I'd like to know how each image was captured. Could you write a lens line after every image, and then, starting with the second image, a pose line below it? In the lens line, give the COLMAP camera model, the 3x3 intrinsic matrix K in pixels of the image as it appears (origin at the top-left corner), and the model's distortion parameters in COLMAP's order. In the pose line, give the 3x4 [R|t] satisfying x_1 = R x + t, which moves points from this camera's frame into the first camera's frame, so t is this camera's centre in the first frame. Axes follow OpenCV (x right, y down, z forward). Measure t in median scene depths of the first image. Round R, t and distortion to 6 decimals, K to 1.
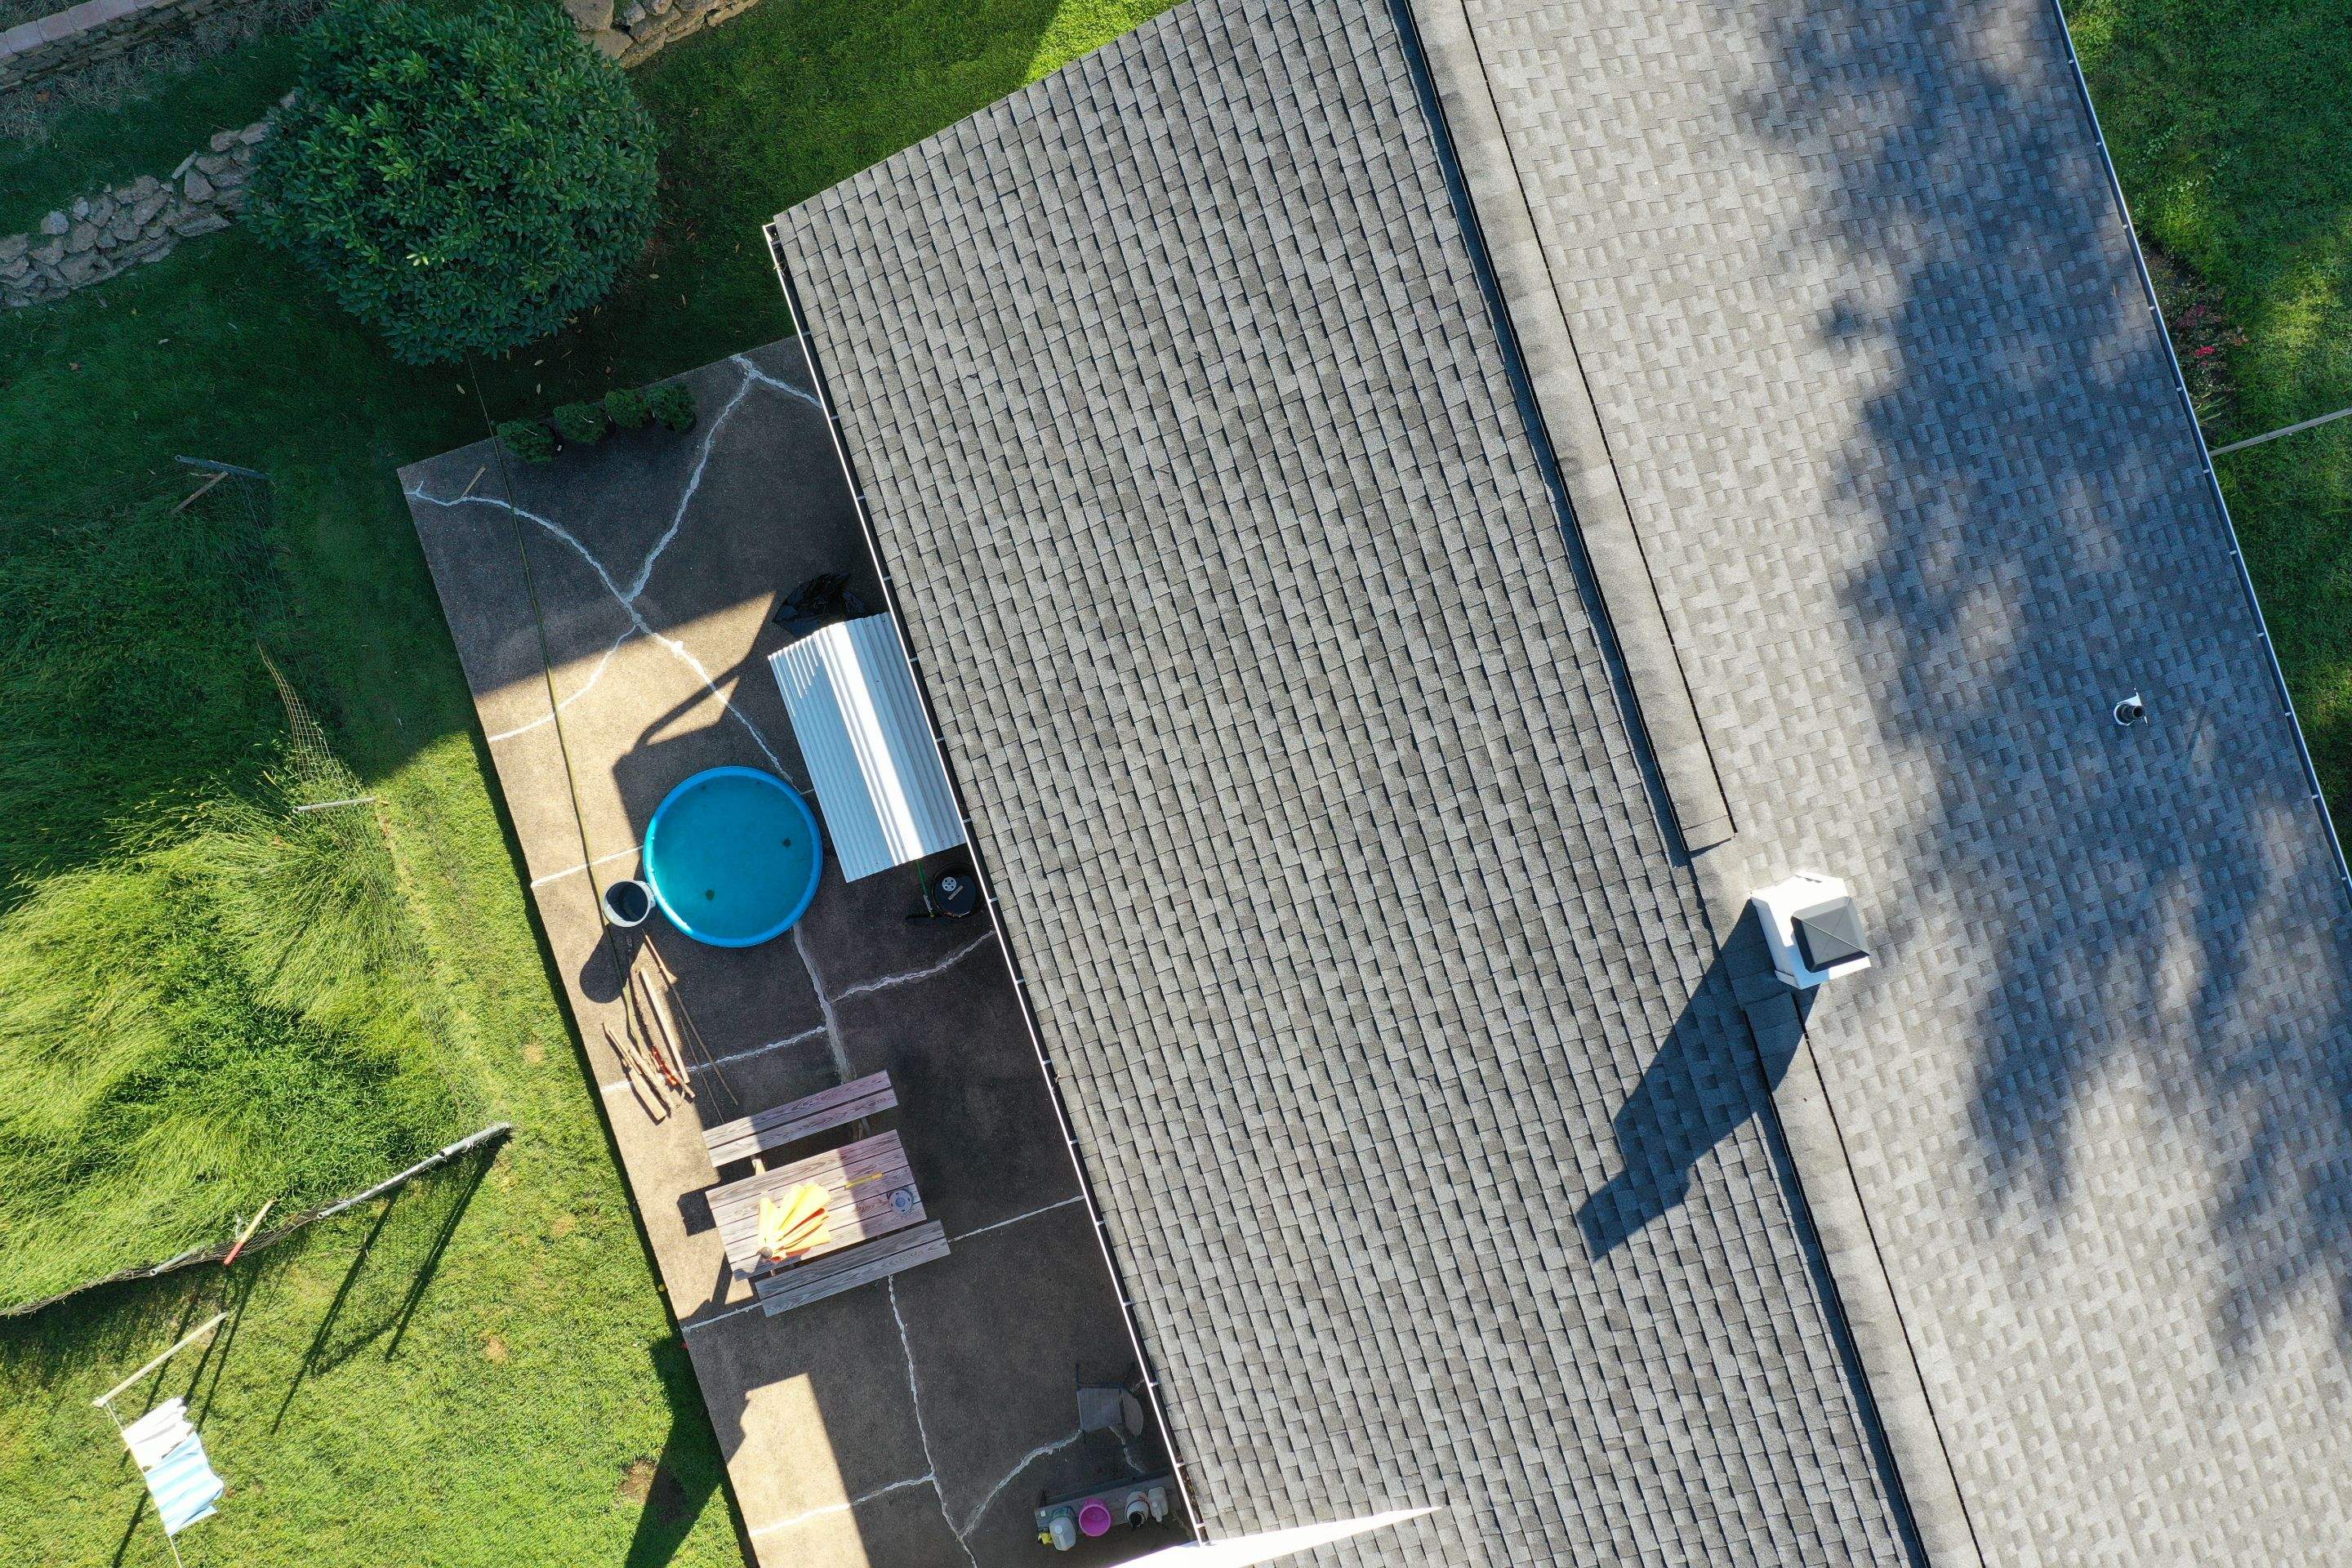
lens RADIAL K [[1837.0, 0, 1176.0], [0, 1837.0, 784.0], [0, 0, 1]] dist [-0.001570, 0.000314]
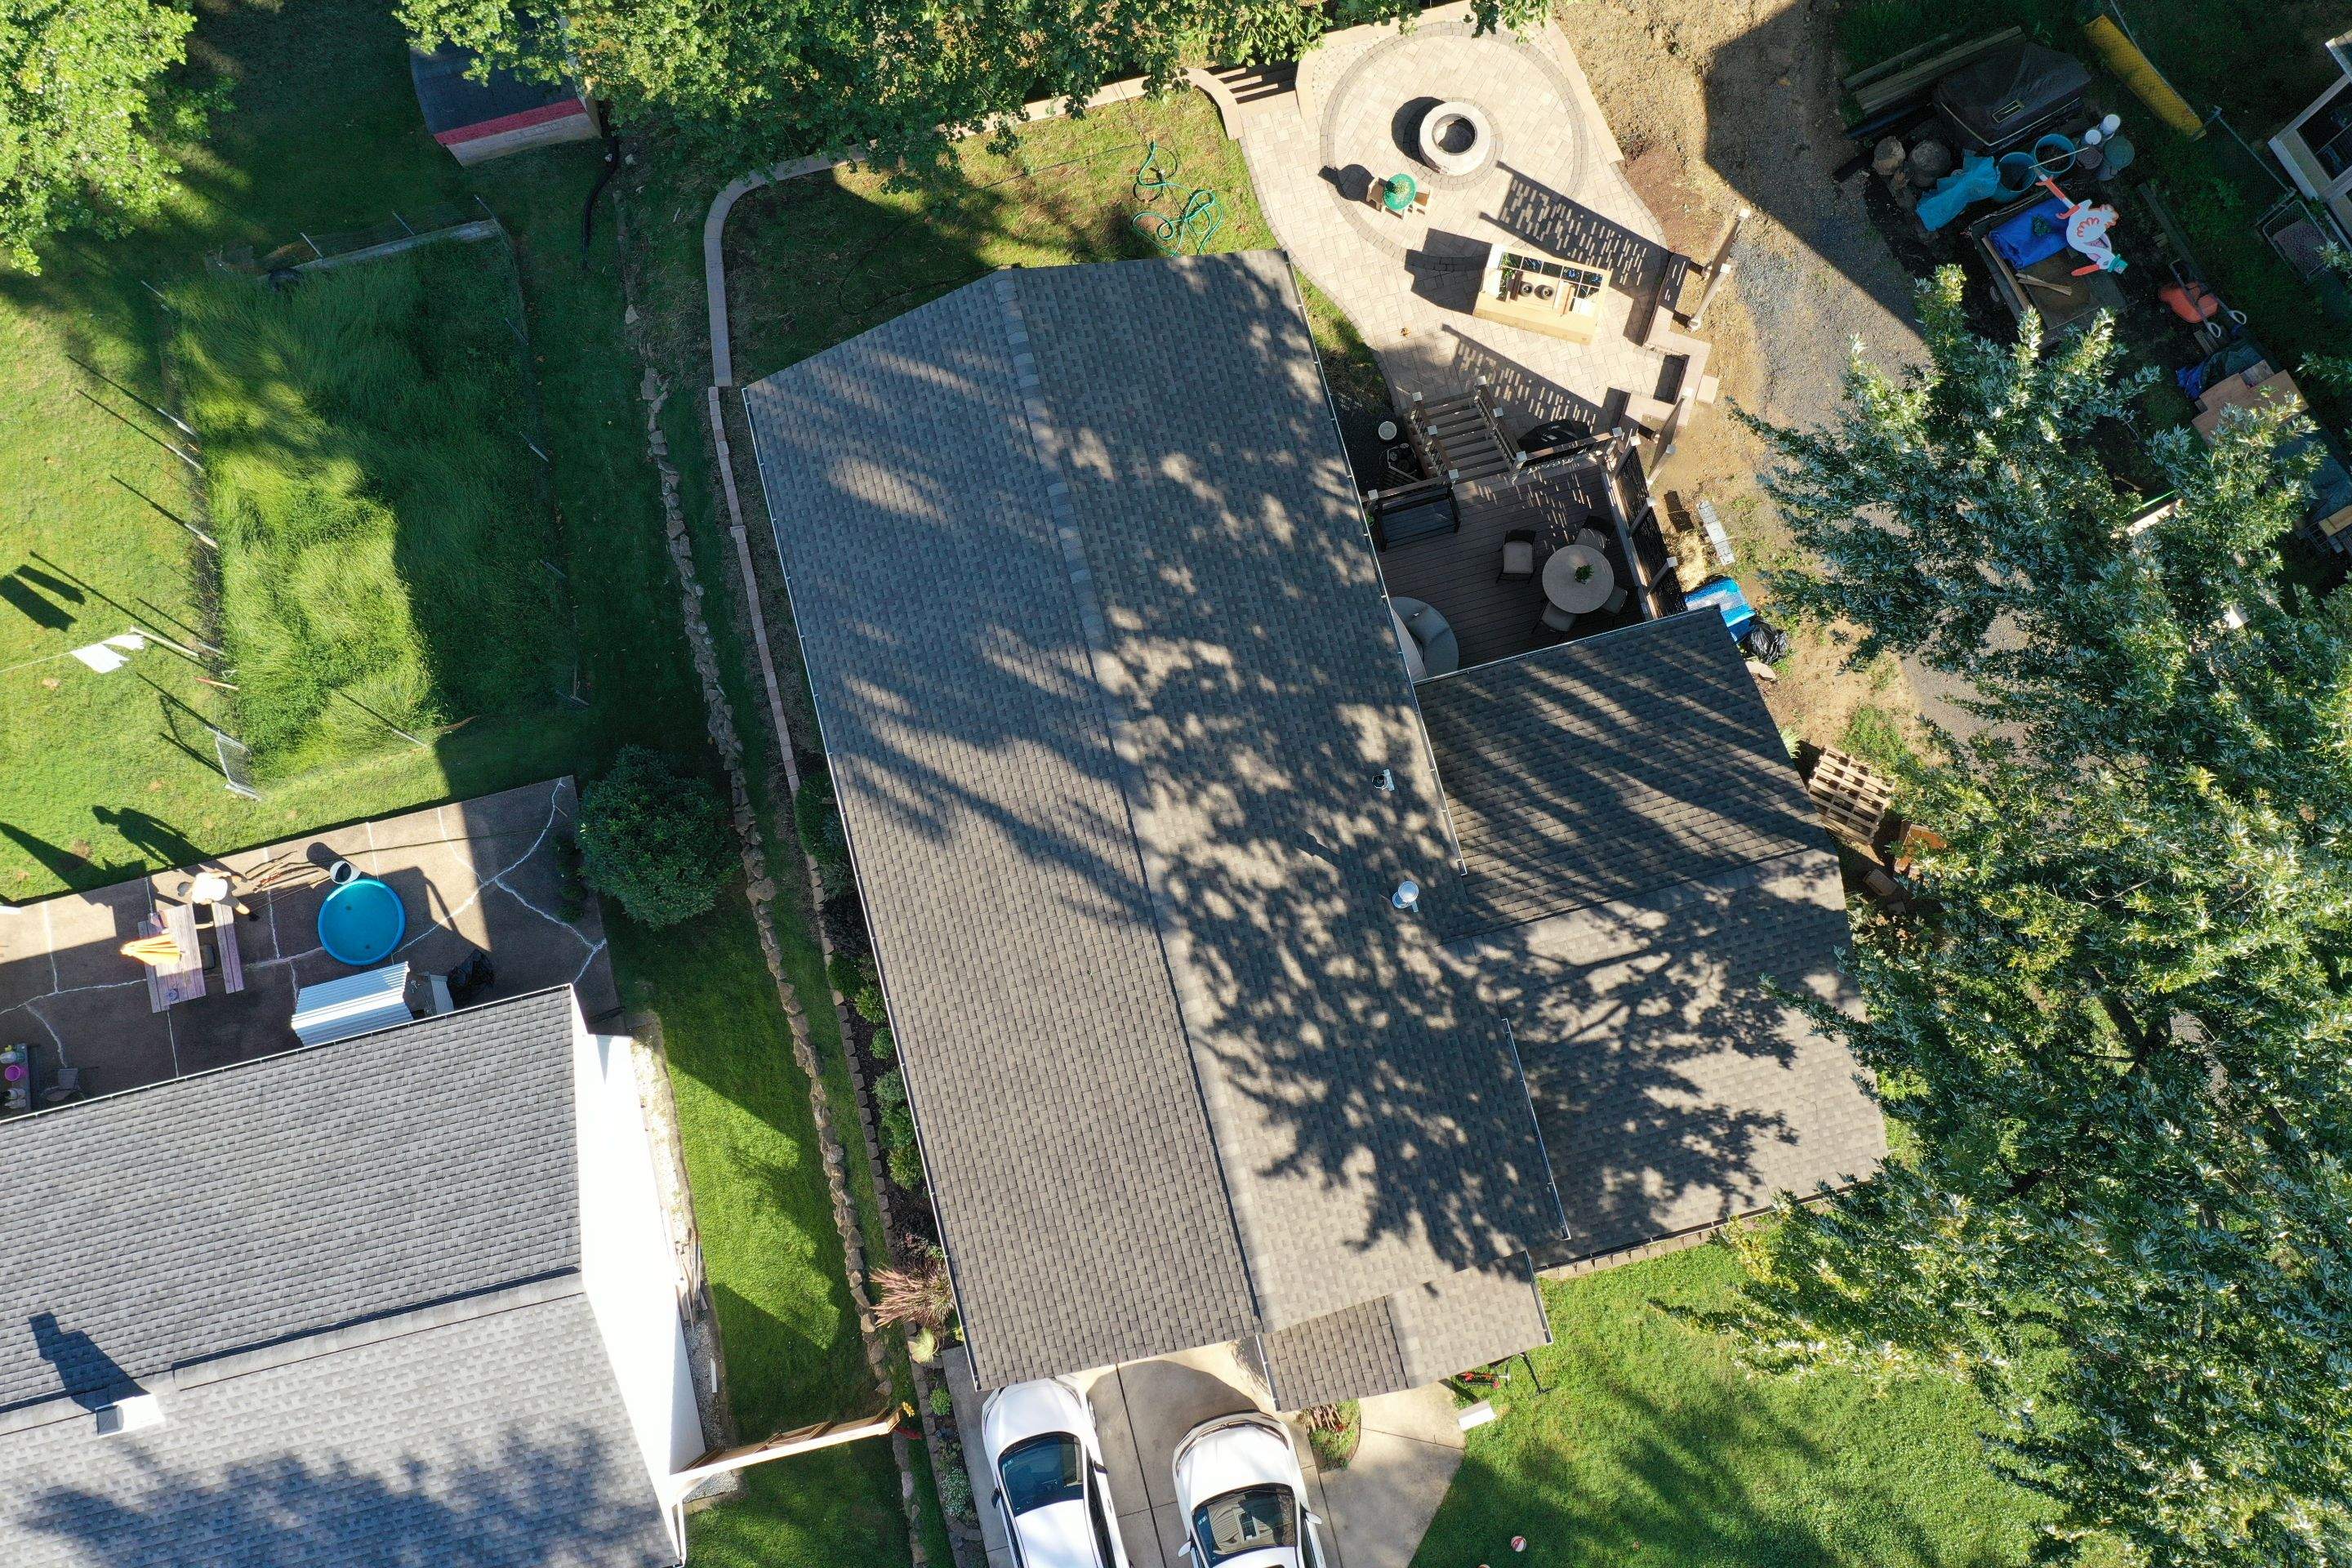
lens RADIAL K [[1837.0, 0, 1176.0], [0, 1837.0, 784.0], [0, 0, 1]] dist [-0.001570, 0.000314]
pose [[-0.082692, 0.985973, -0.144983, -0.202111], [-0.996331, -0.078570, 0.033940, -1.108719], [0.022072, 0.147258, 0.988852, -1.249530]]
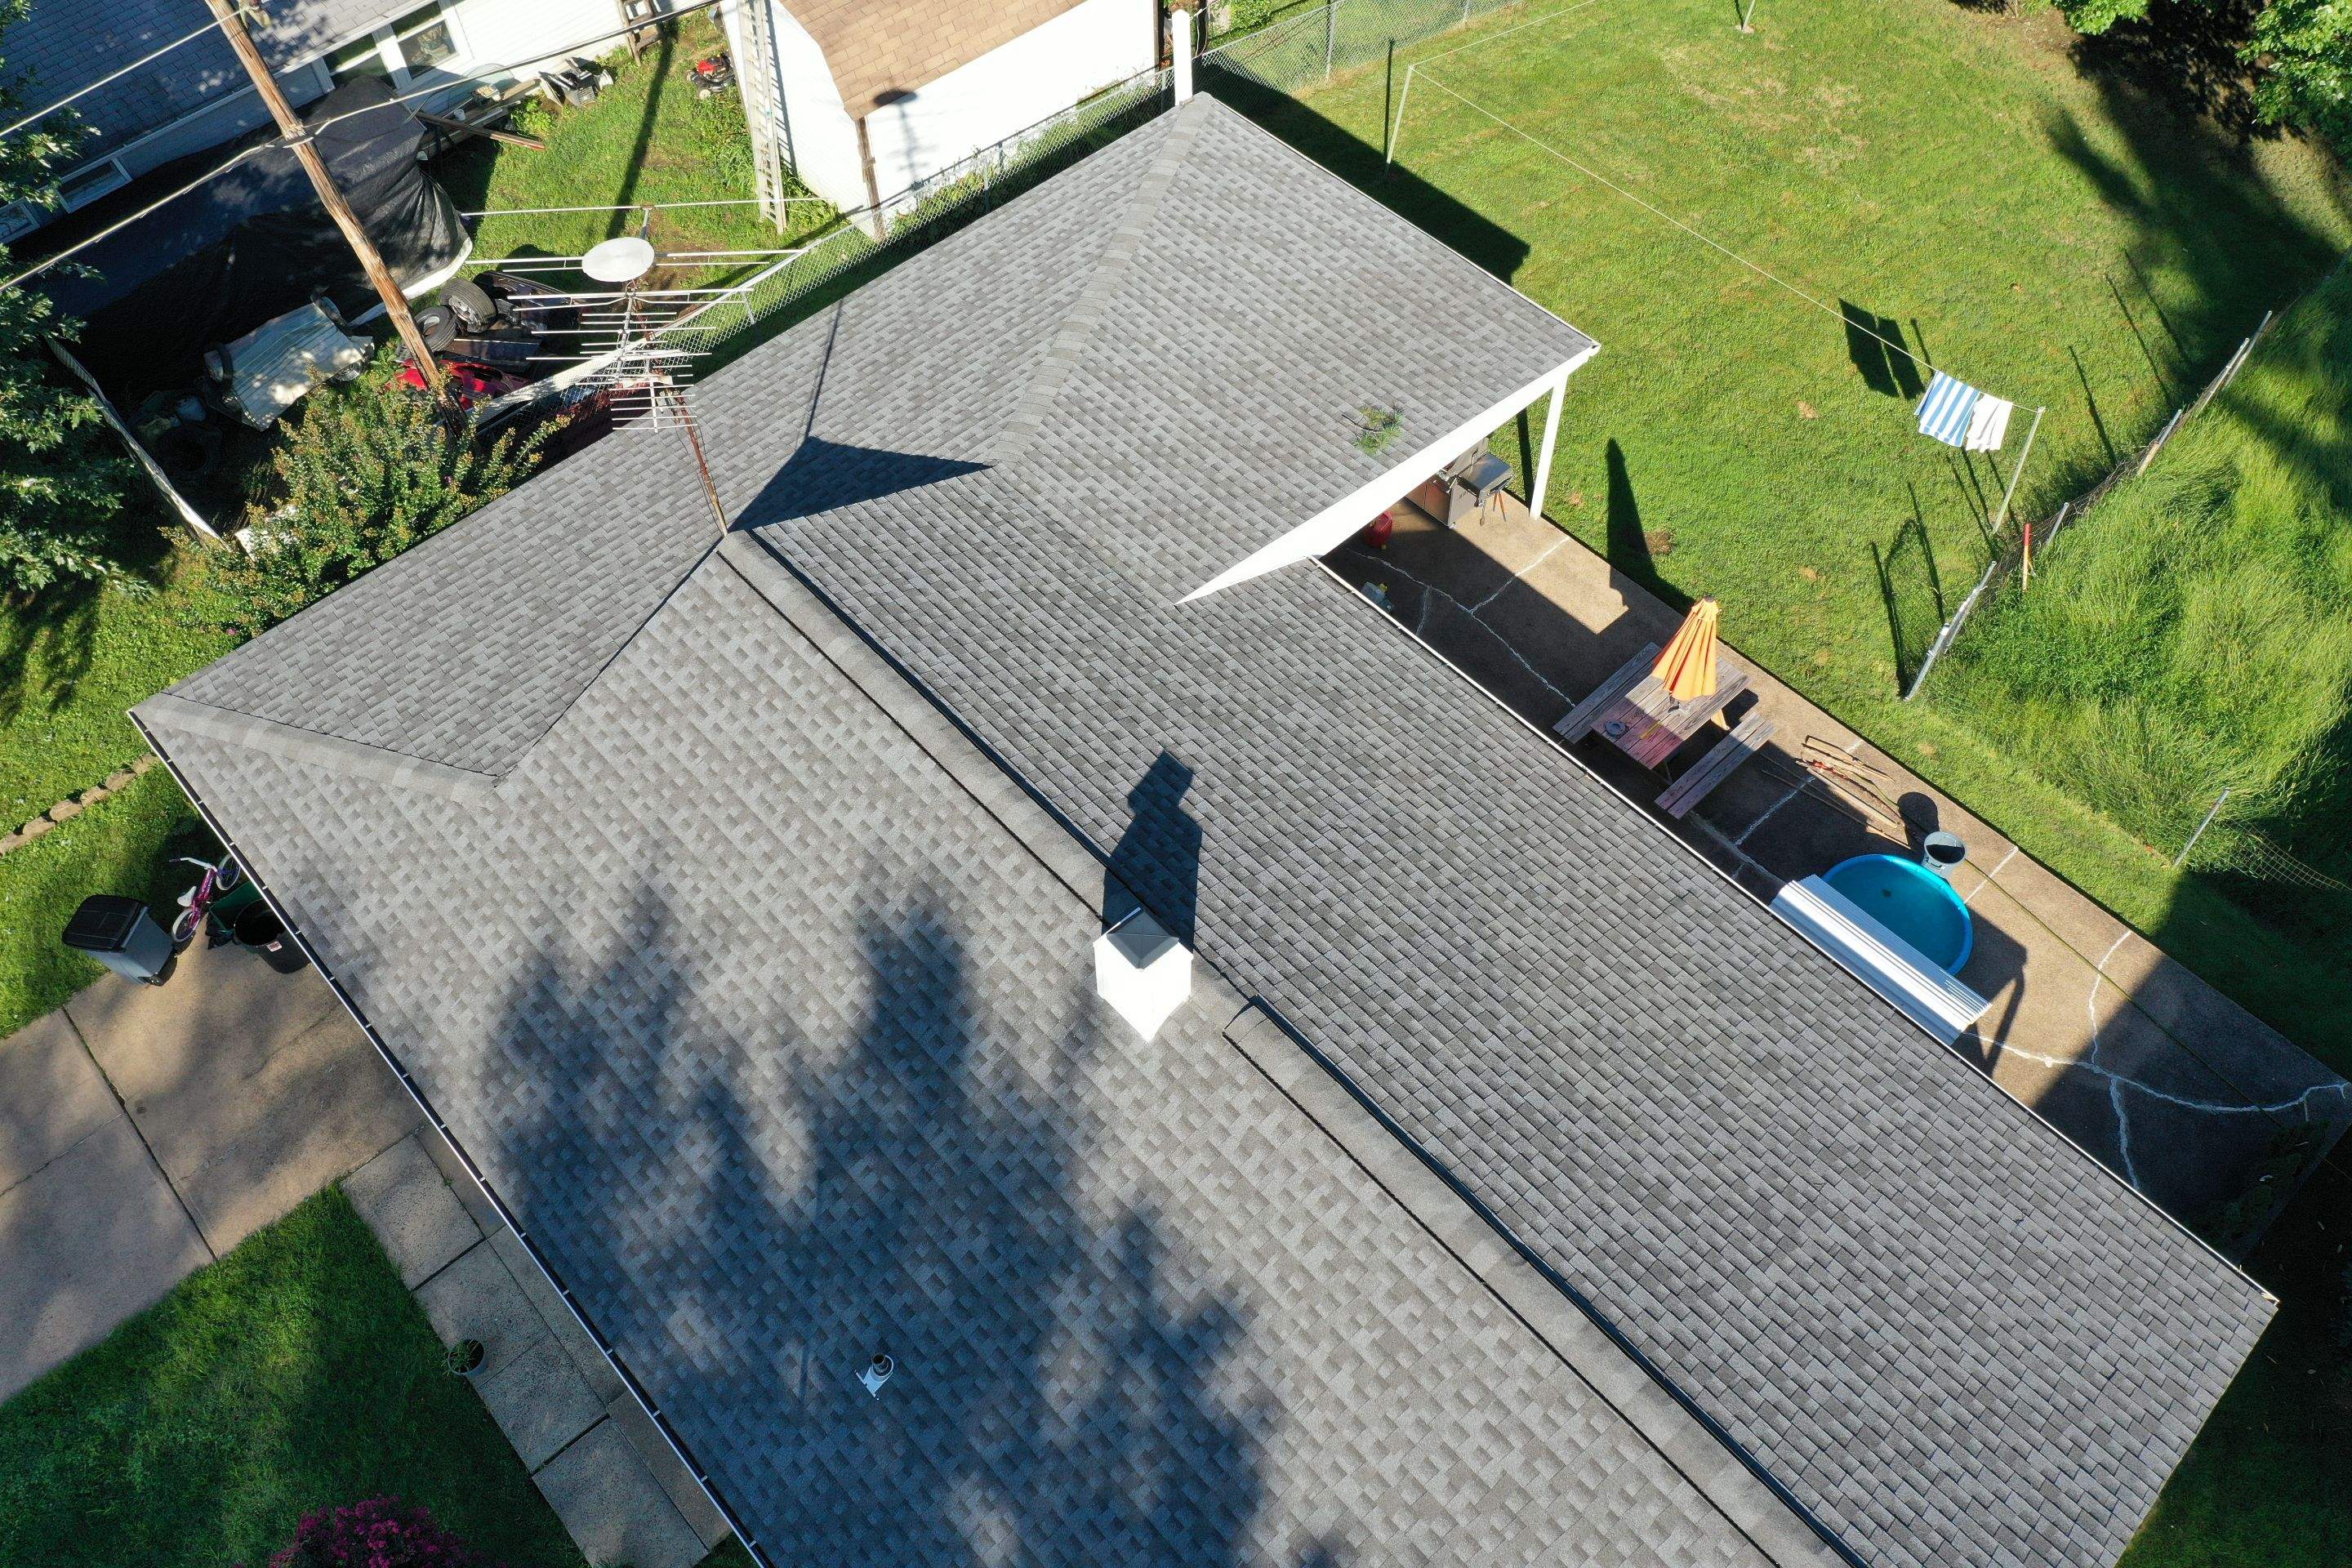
lens RADIAL K [[1843.8, 0, 1149.0], [0, 1843.8, 784.1], [0, 0, 1]] dist [-0.037170, 0.044237]
pose [[-0.916043, 0.355374, -0.185943, 0.435616], [-0.397624, -0.743919, 0.537104, -0.389650], [0.052546, 0.565945, 0.822766, -0.021325]]
